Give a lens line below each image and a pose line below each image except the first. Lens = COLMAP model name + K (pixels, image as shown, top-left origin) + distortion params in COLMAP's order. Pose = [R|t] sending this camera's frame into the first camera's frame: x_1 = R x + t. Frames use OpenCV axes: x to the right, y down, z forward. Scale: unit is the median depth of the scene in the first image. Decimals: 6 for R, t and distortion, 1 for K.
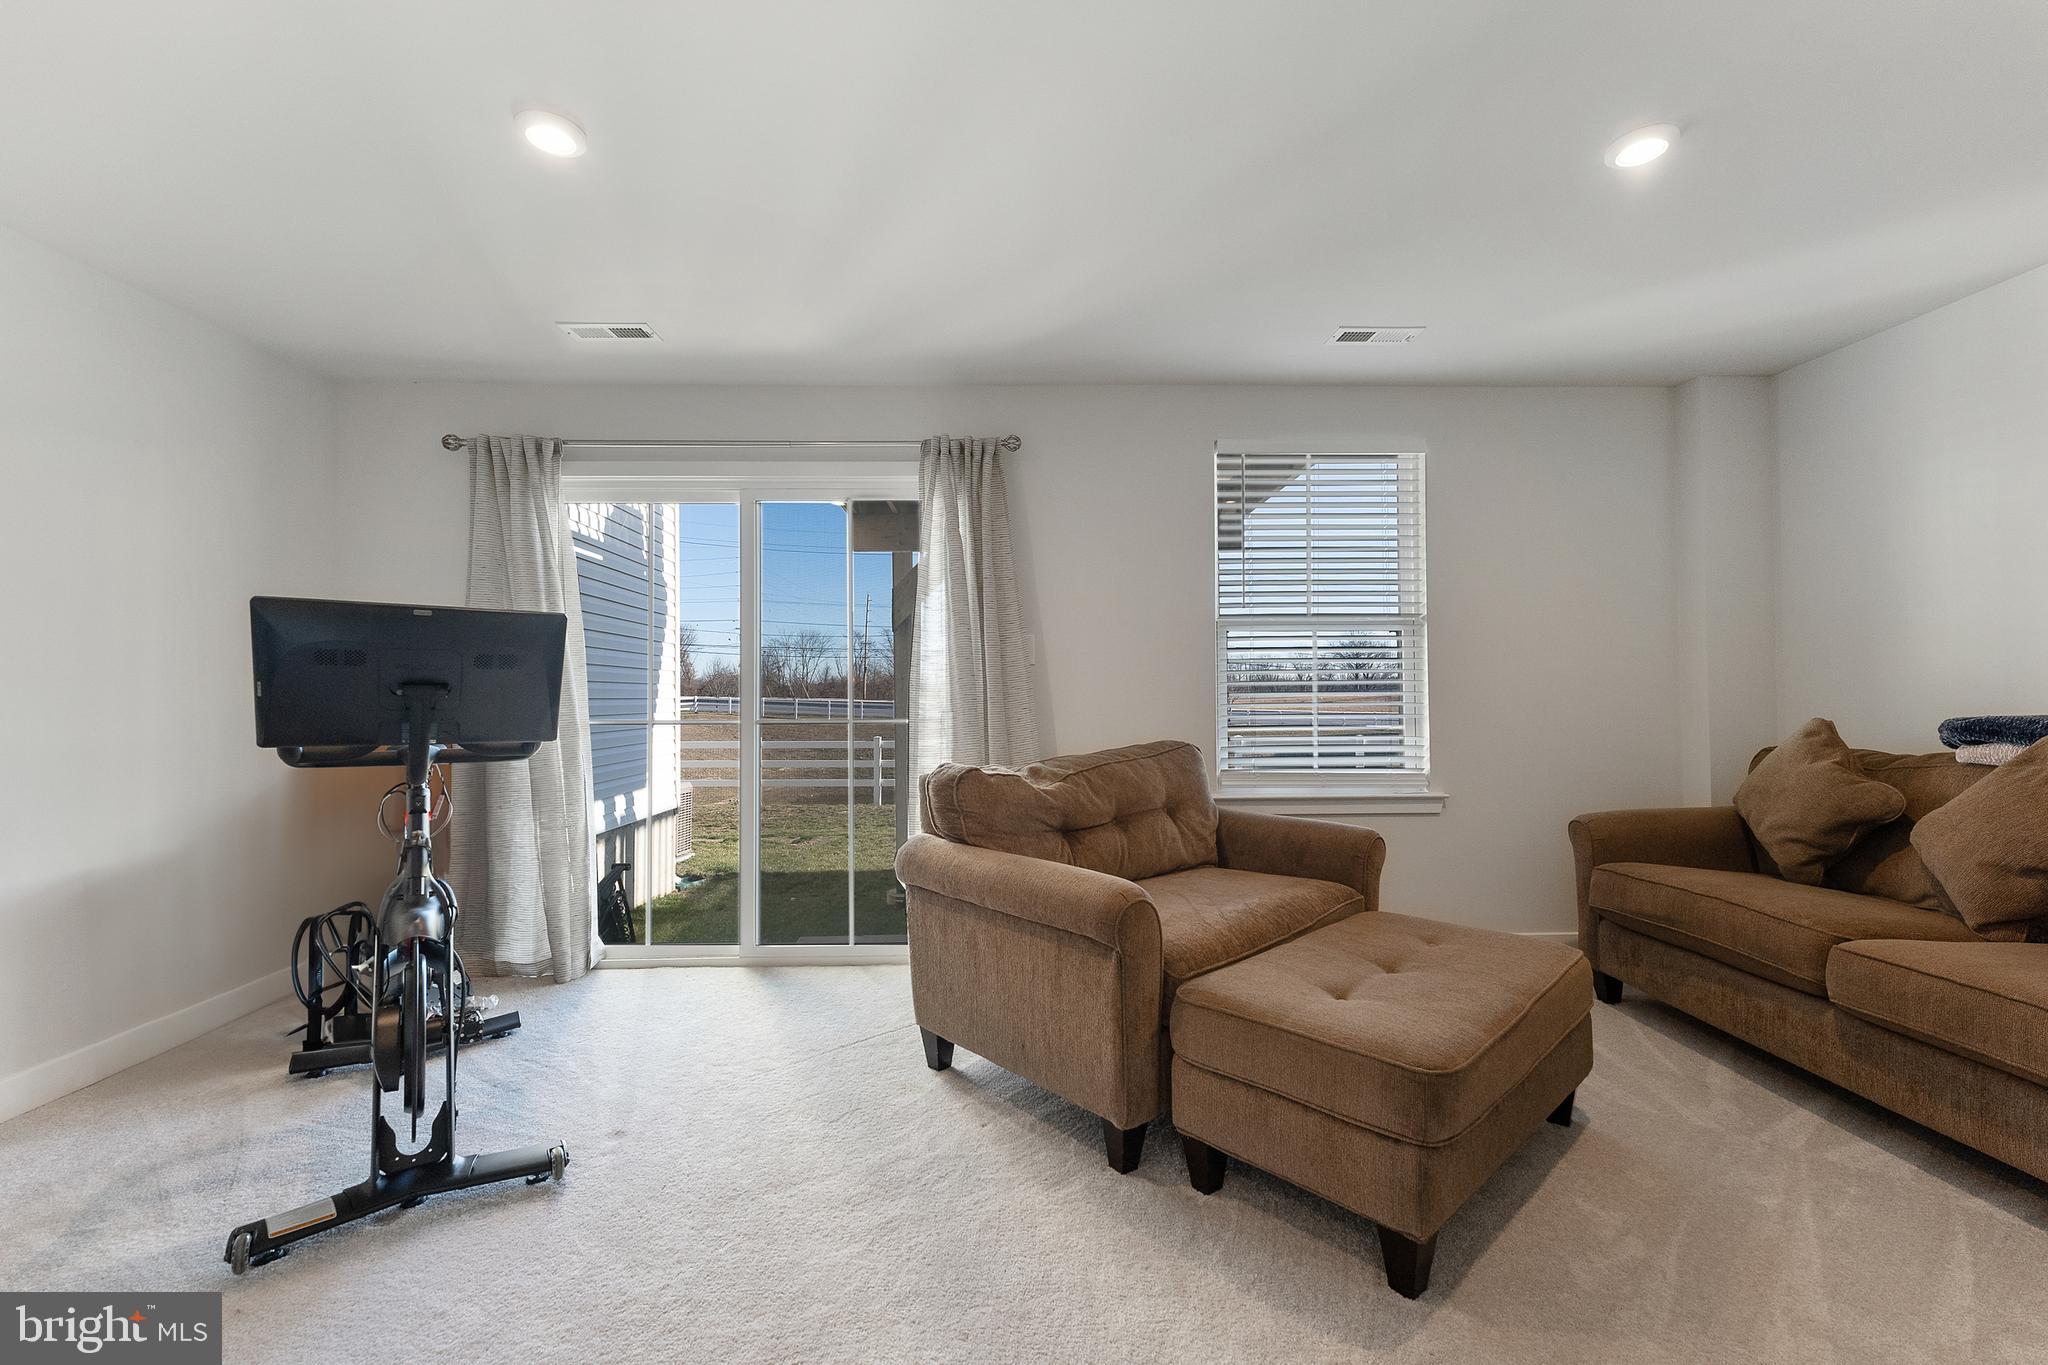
lens RADIAL K [[814.4, 0, 1021.1], [0, 814.4, 689.7], [0, 0, 1]] dist [0.001725, -0.000003]
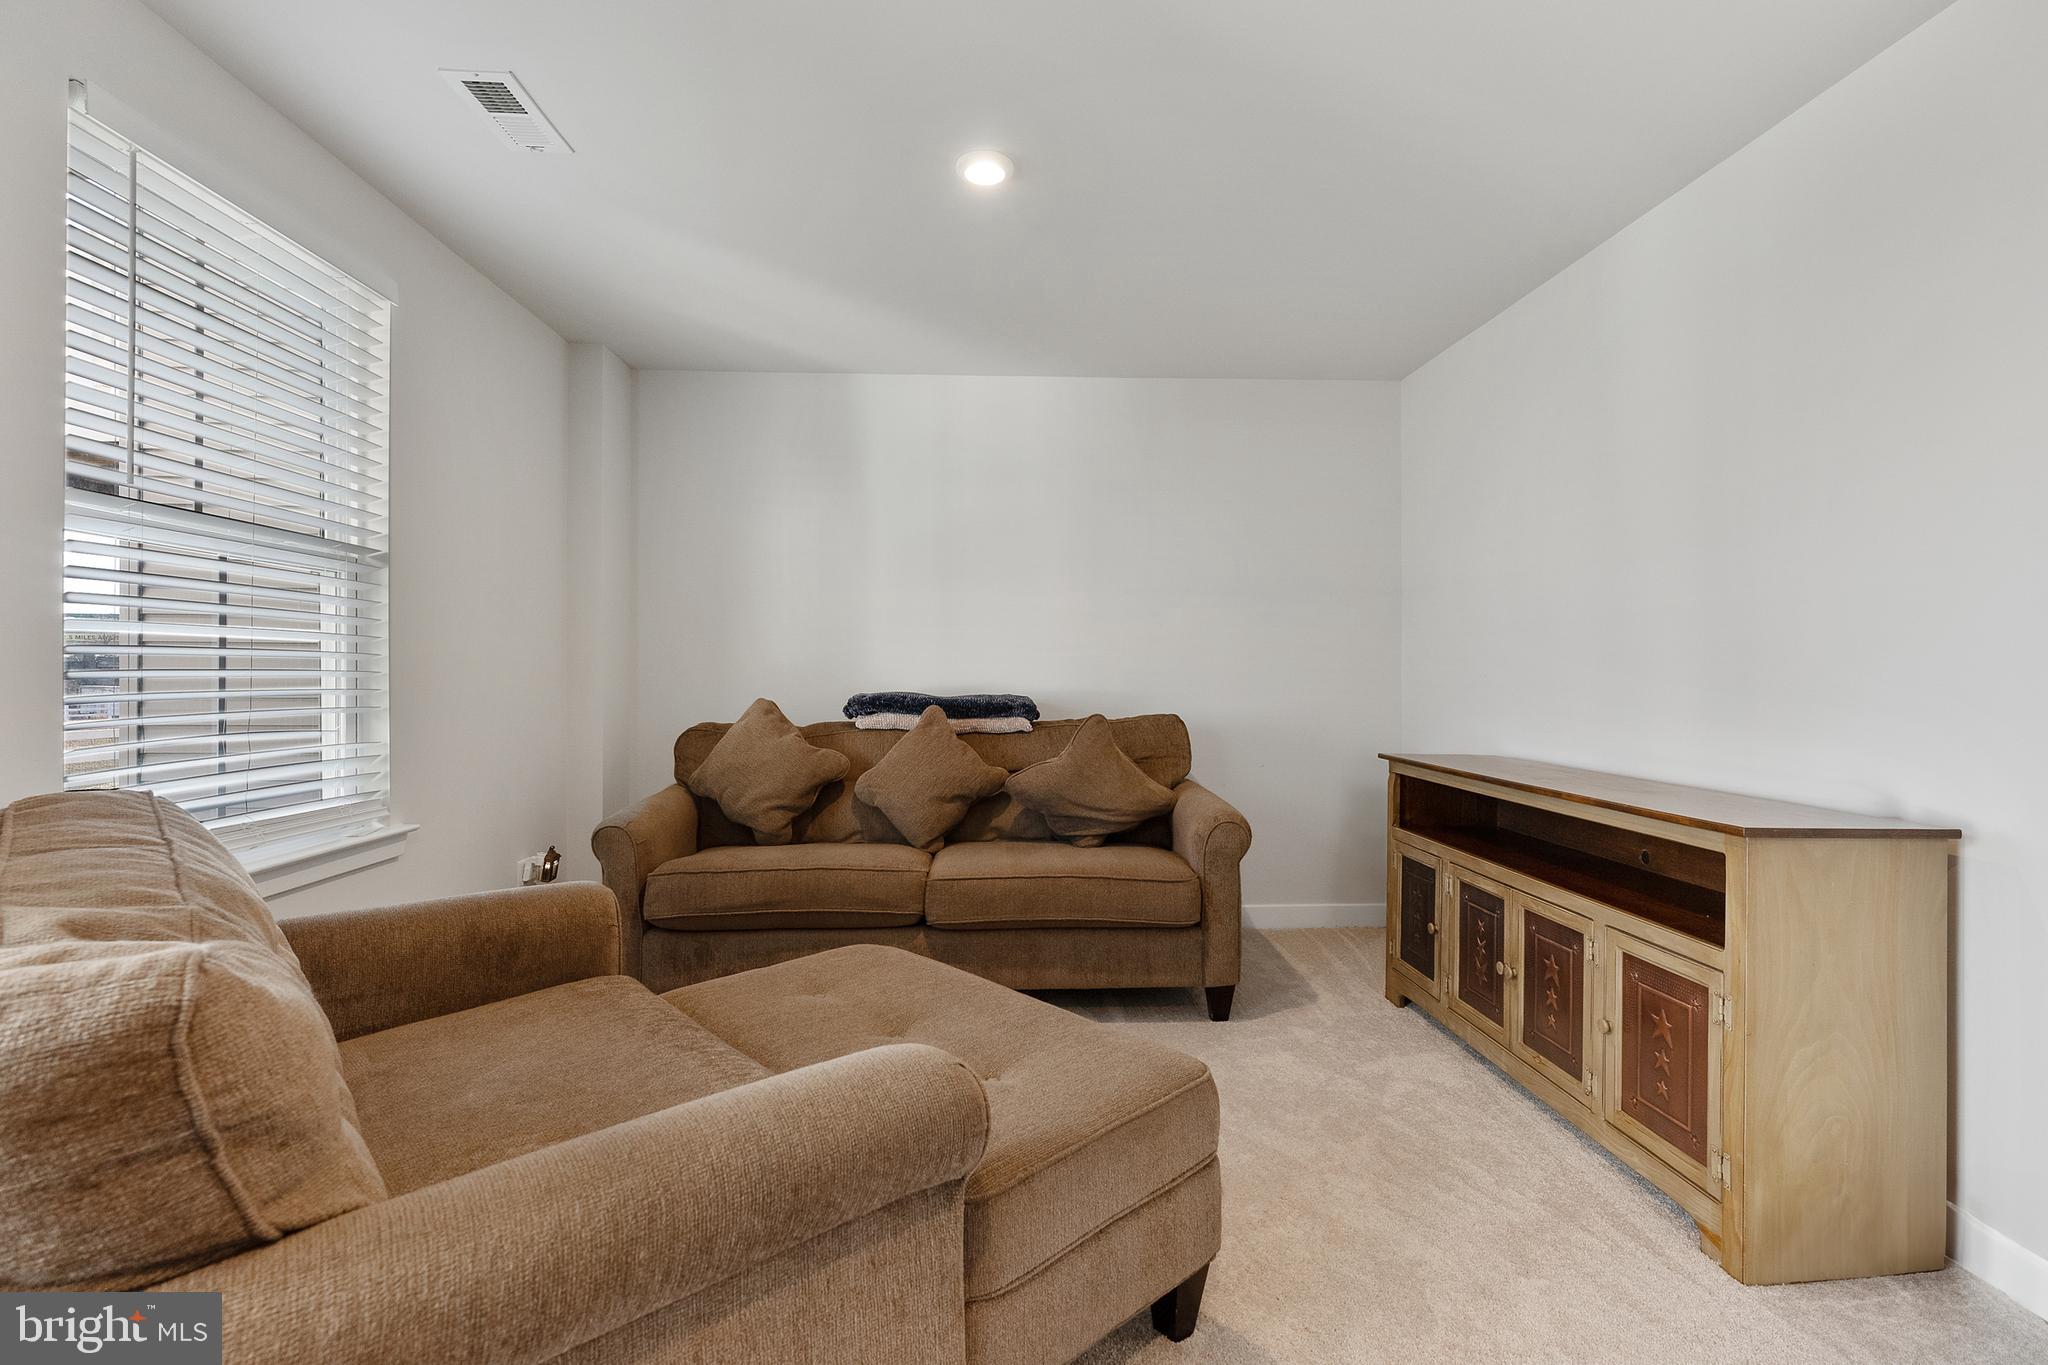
lens RADIAL K [[937.6, 0, 985.8], [0, 937.6, 686.1], [0, 0, 1]] dist [0.003256, -0.002703]
pose [[0.011763, -0.007664, 0.999901, -0.347379], [-0.005695, 0.999954, 0.007731, 0.007778], [-0.999915, -0.005786, 0.011718, 0.739474]]
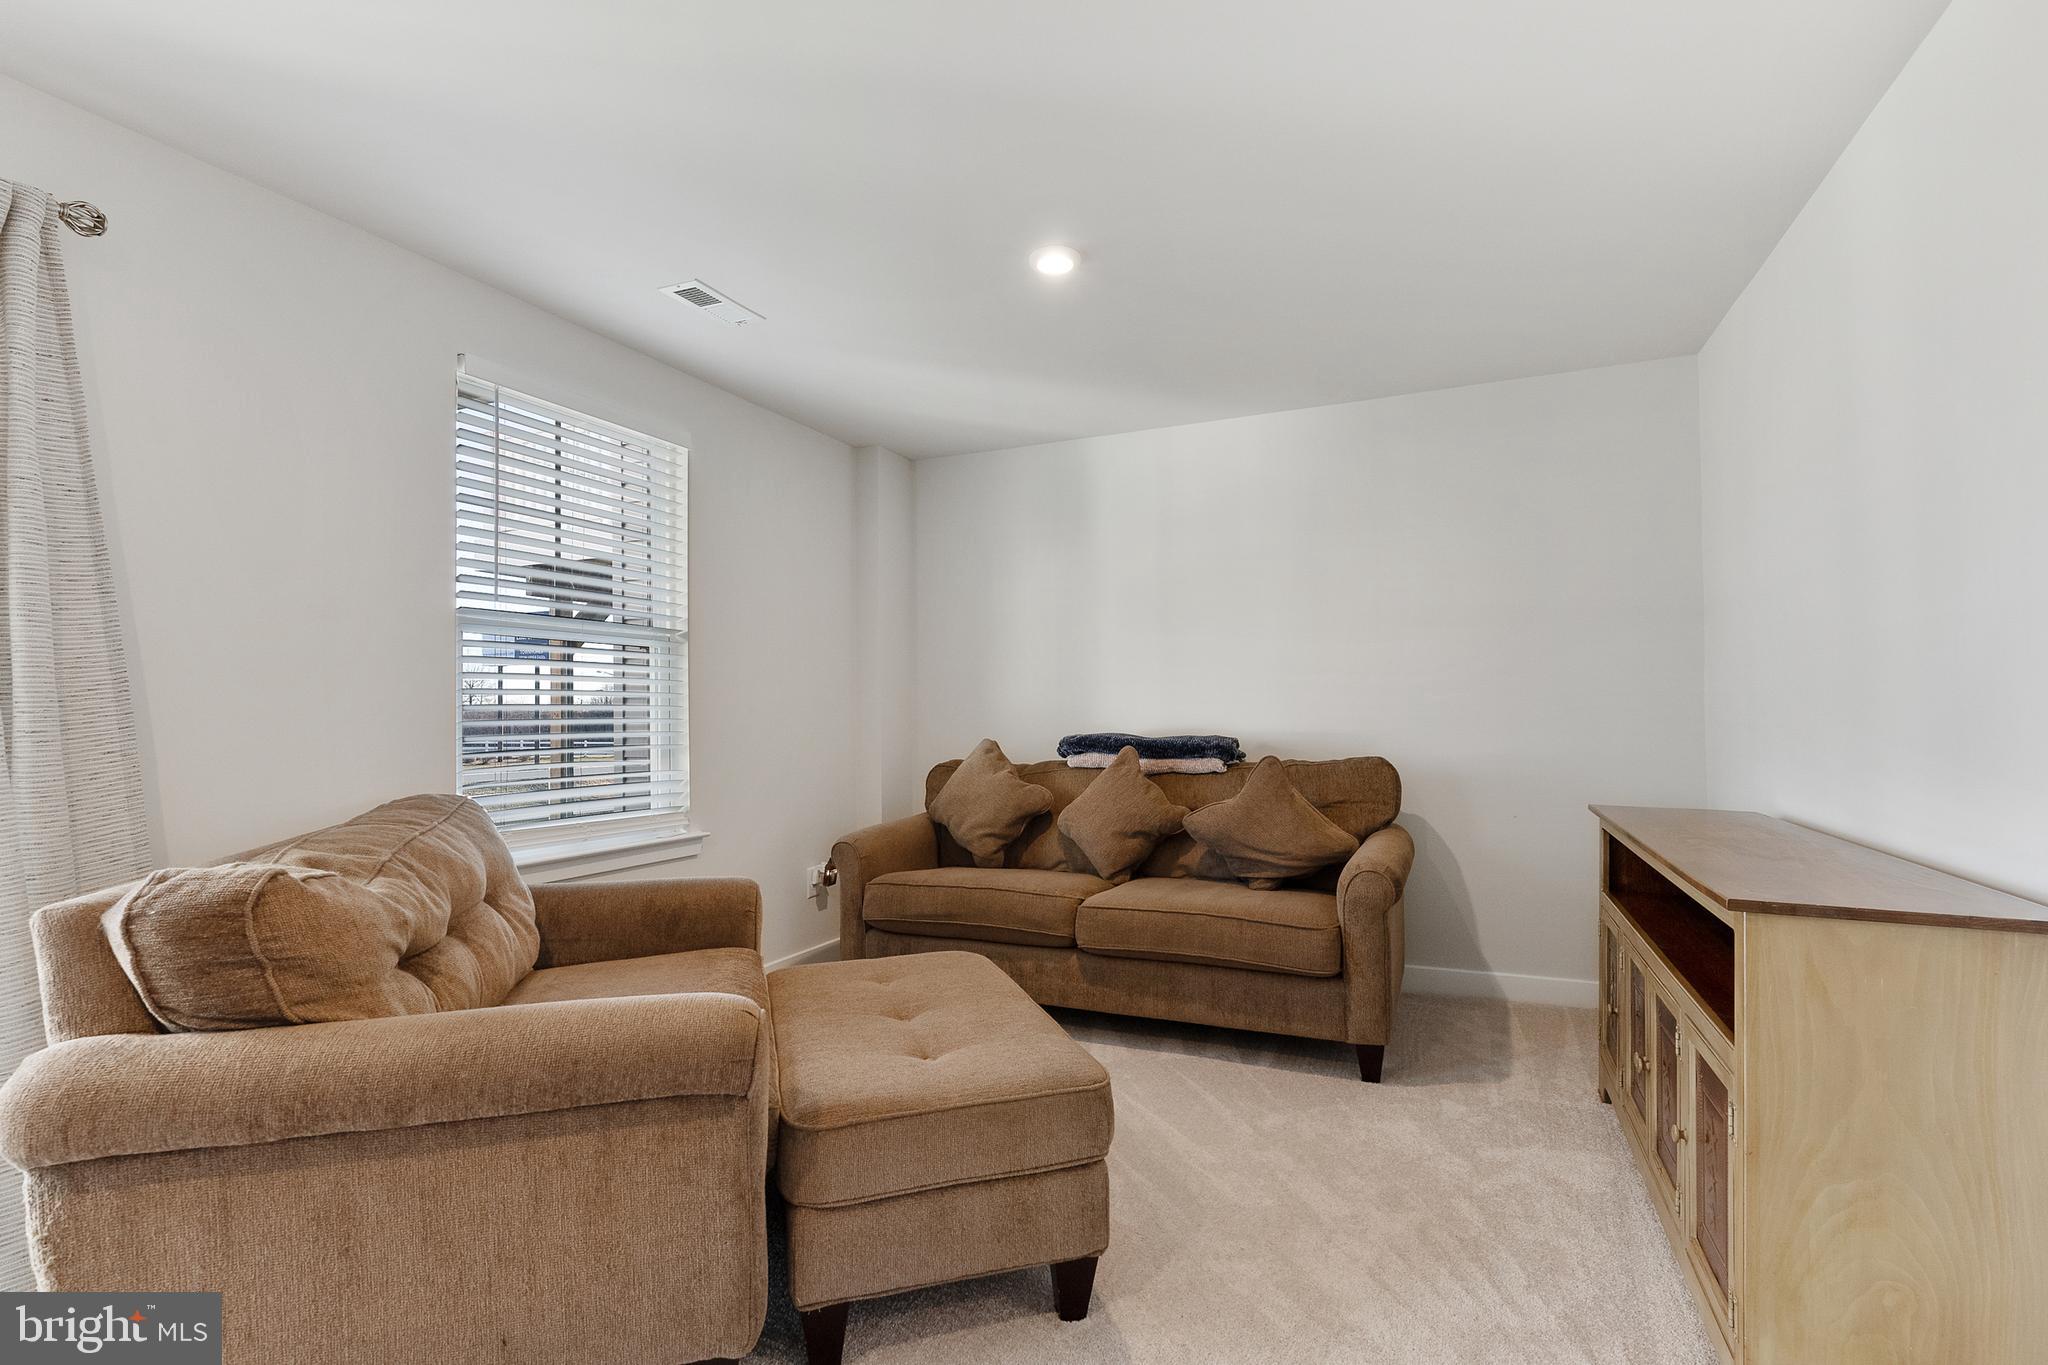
lens RADIAL K [[937.6, 0, 990.6], [0, 937.6, 723.8], [0, 0, 1]] dist [0.003256, -0.002703]
pose [[0.462816, -0.006025, 0.886434, -0.361026], [0.002097, 0.999982, 0.005702, 0.003868], [-0.886452, -0.000780, 0.462821, 0.340973]]
